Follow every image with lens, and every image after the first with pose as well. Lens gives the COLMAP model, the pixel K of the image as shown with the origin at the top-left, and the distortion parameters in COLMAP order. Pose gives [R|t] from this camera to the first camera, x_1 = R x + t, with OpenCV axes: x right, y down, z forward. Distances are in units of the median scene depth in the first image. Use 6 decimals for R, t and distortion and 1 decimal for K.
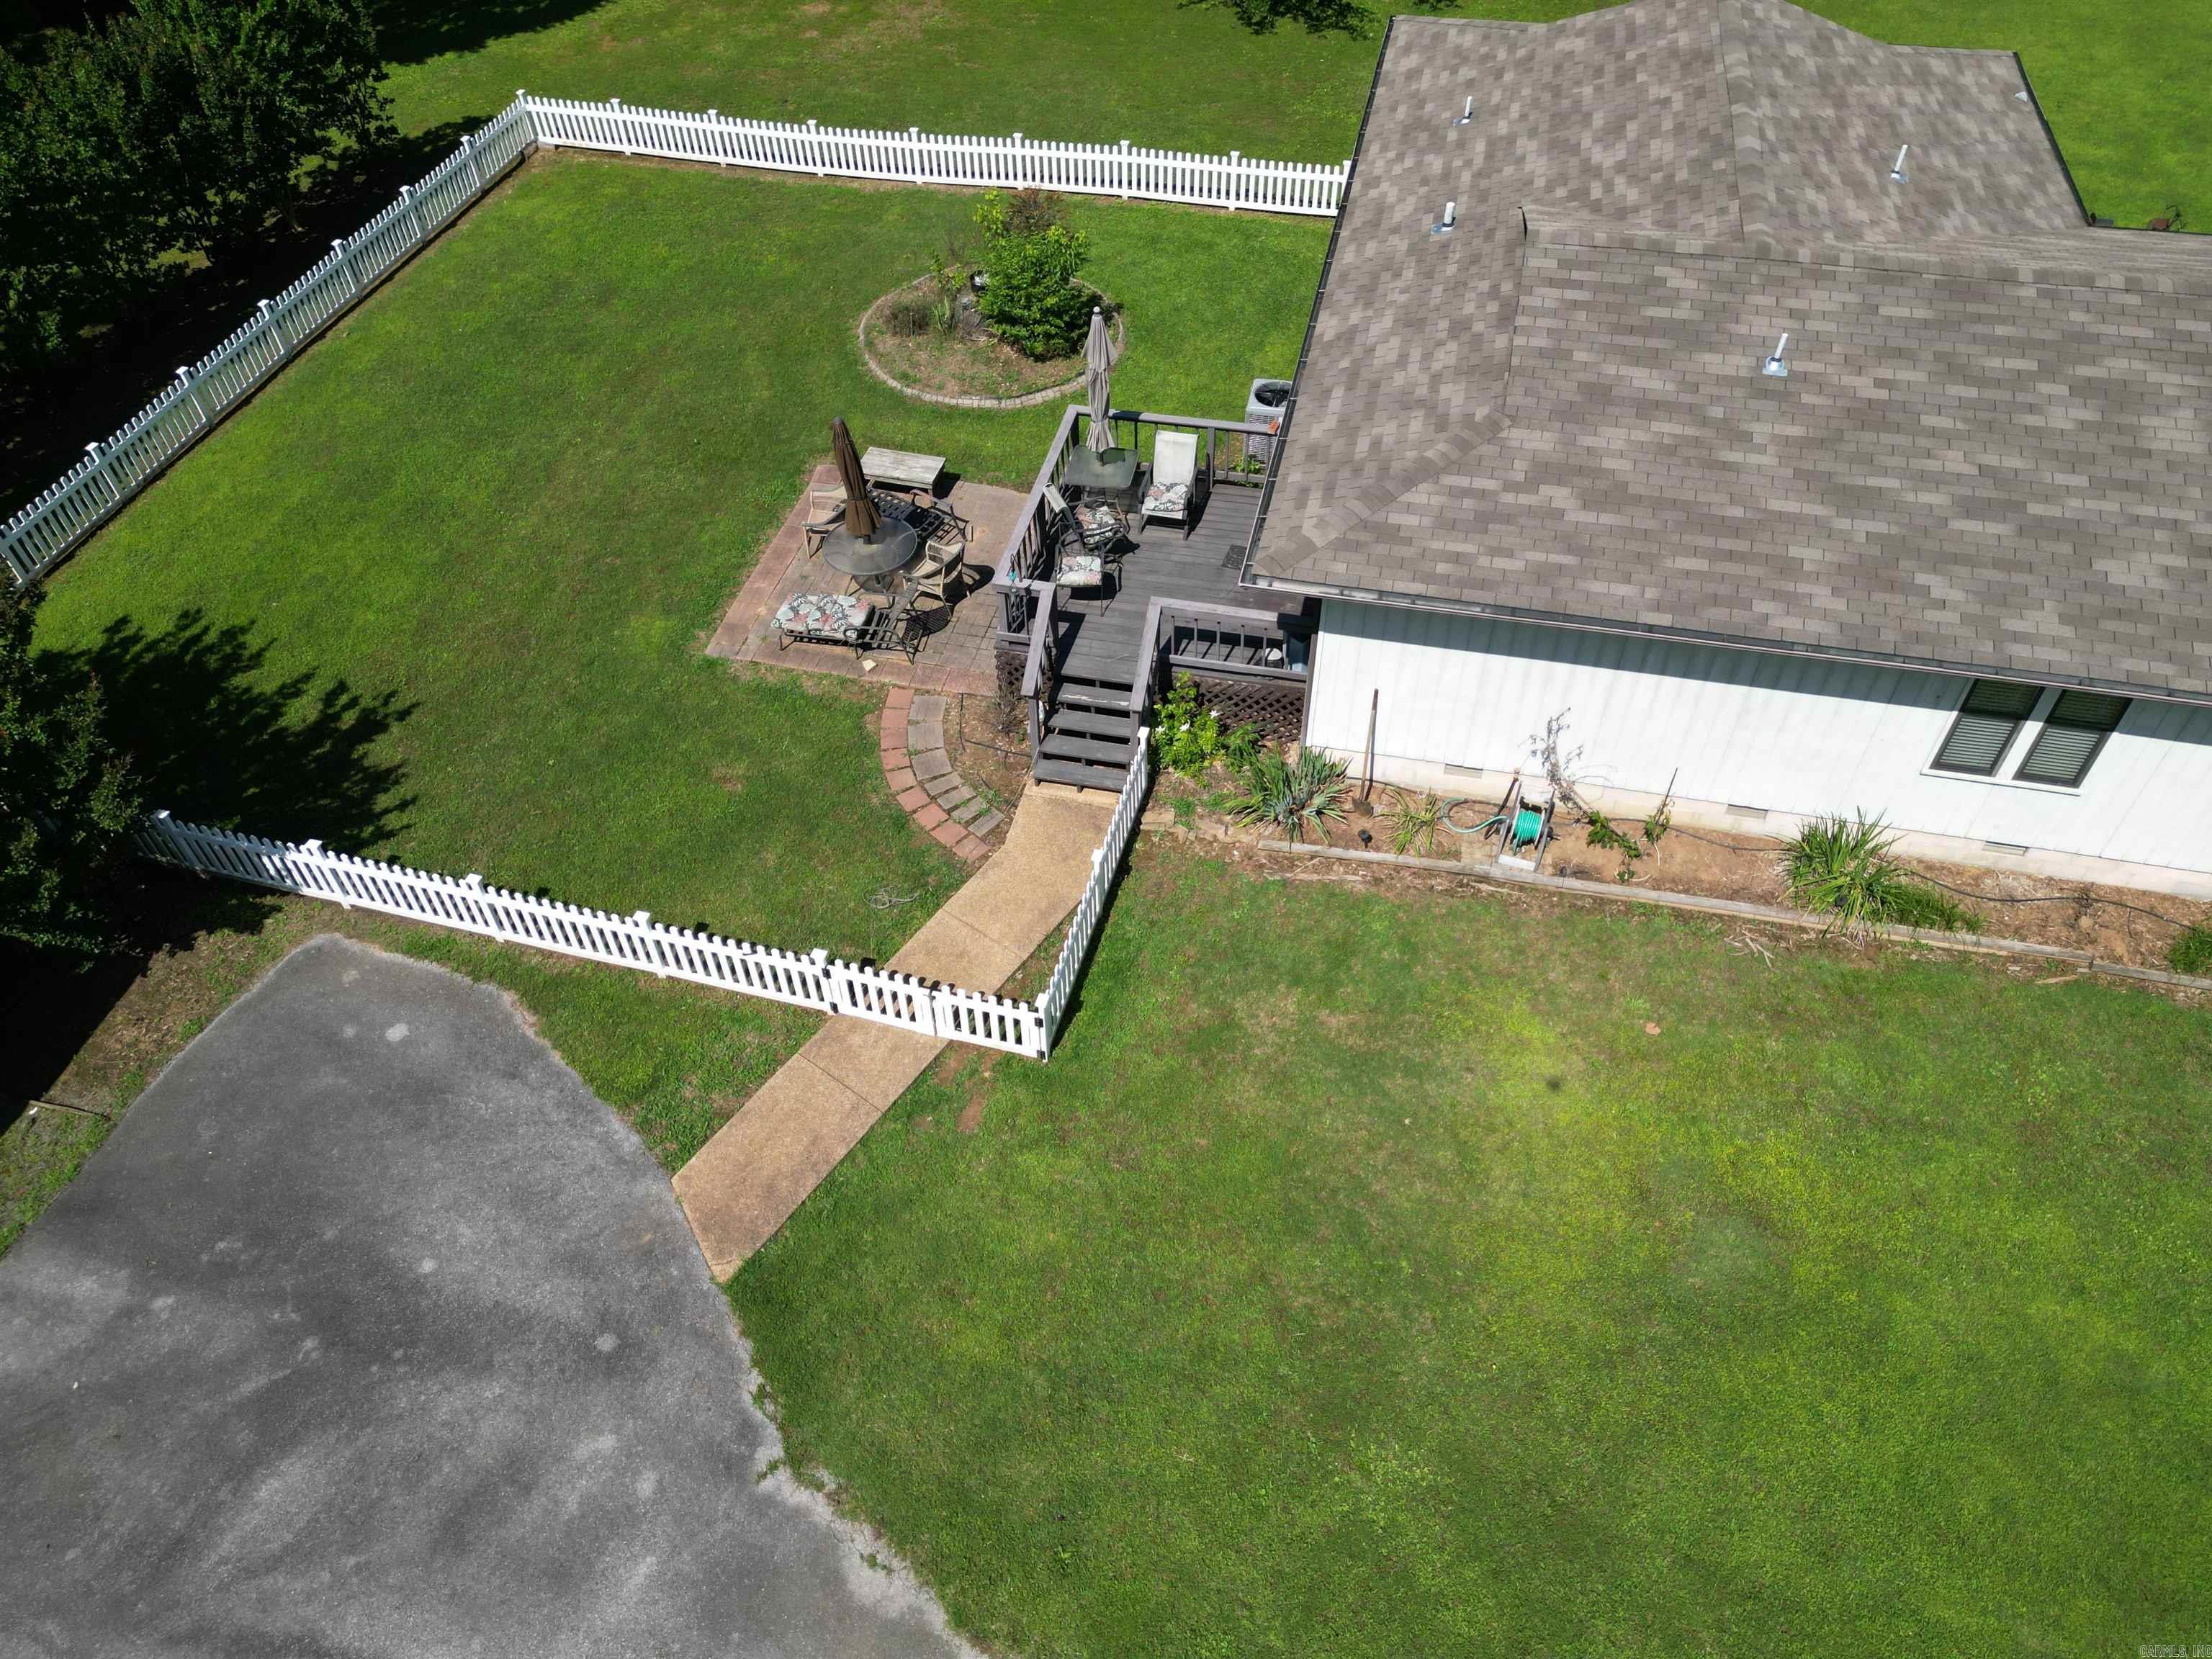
lens RADIAL K [[1538.4, 0, 1106.0], [0, 1538.4, 829.5], [0, 0, 1]] dist [0.074226, -0.083574]
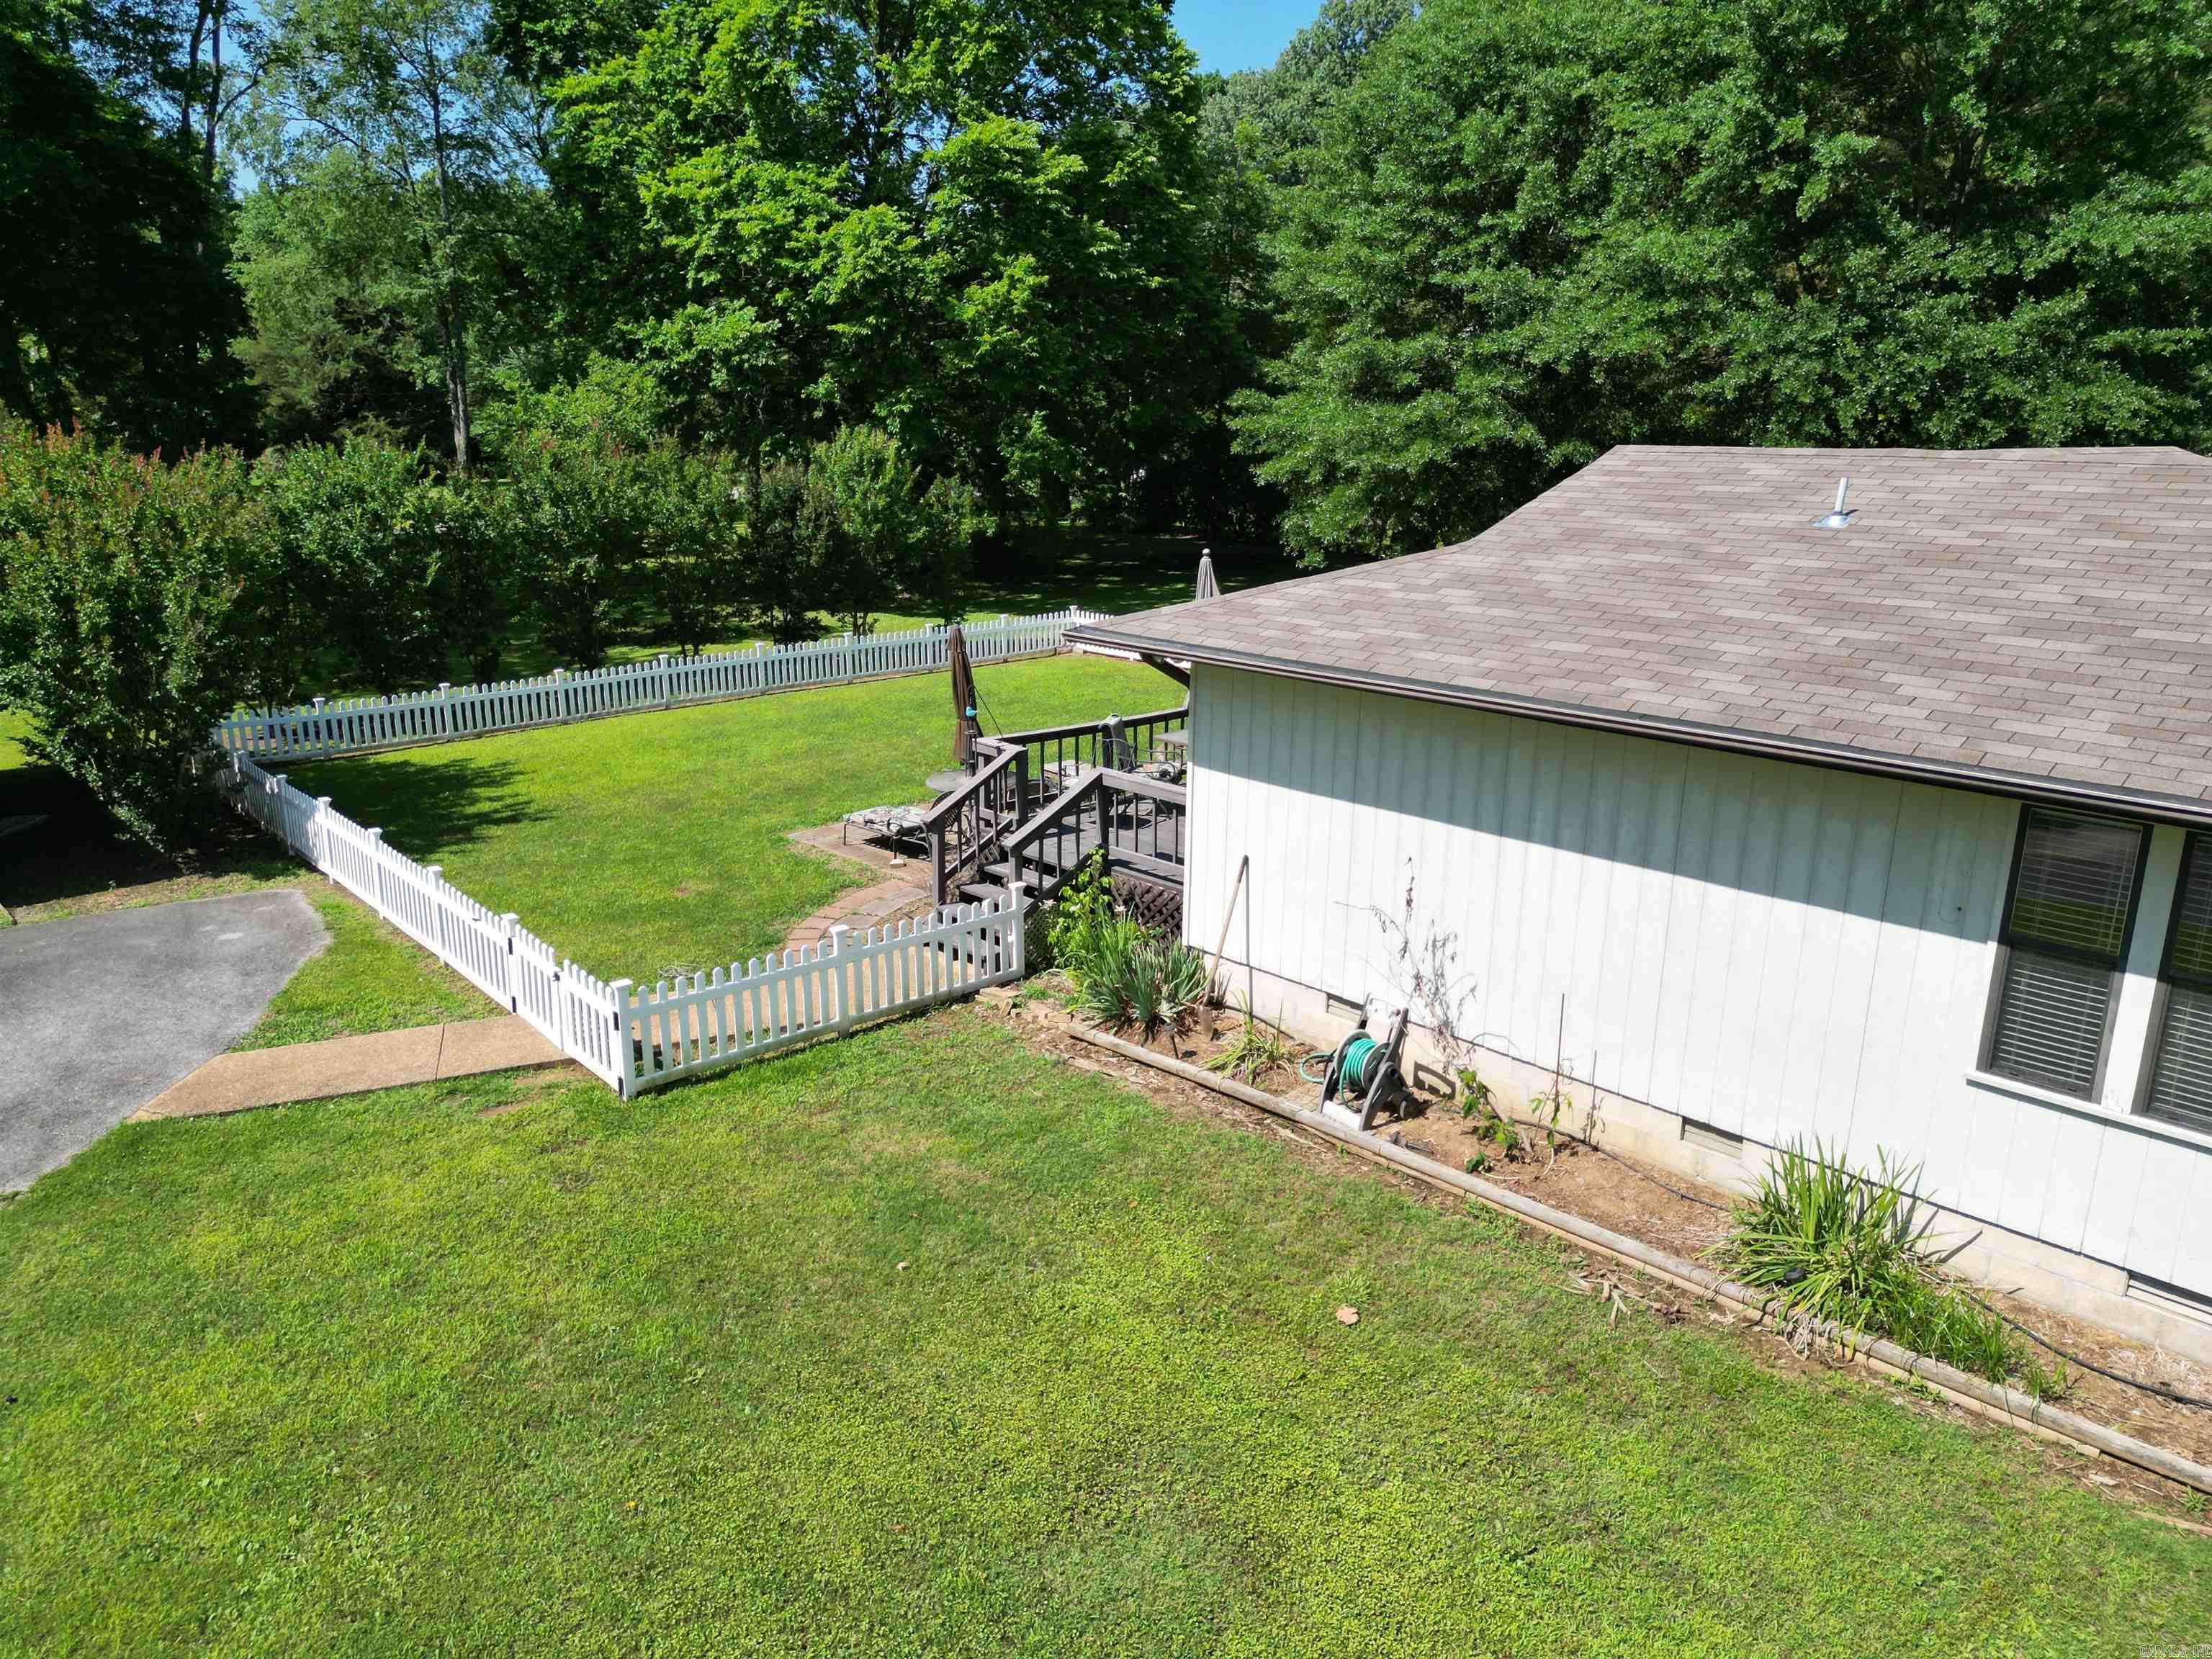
lens RADIAL K [[1538.4, 0, 1106.0], [0, 1538.4, 829.5], [0, 0, 1]] dist [0.074226, -0.083574]
pose [[0.836005, 0.168825, -0.522105, 0.542157], [-0.418078, 0.812236, -0.406796, 0.252304], [0.355395, 0.558364, 0.749616, 0.410966]]
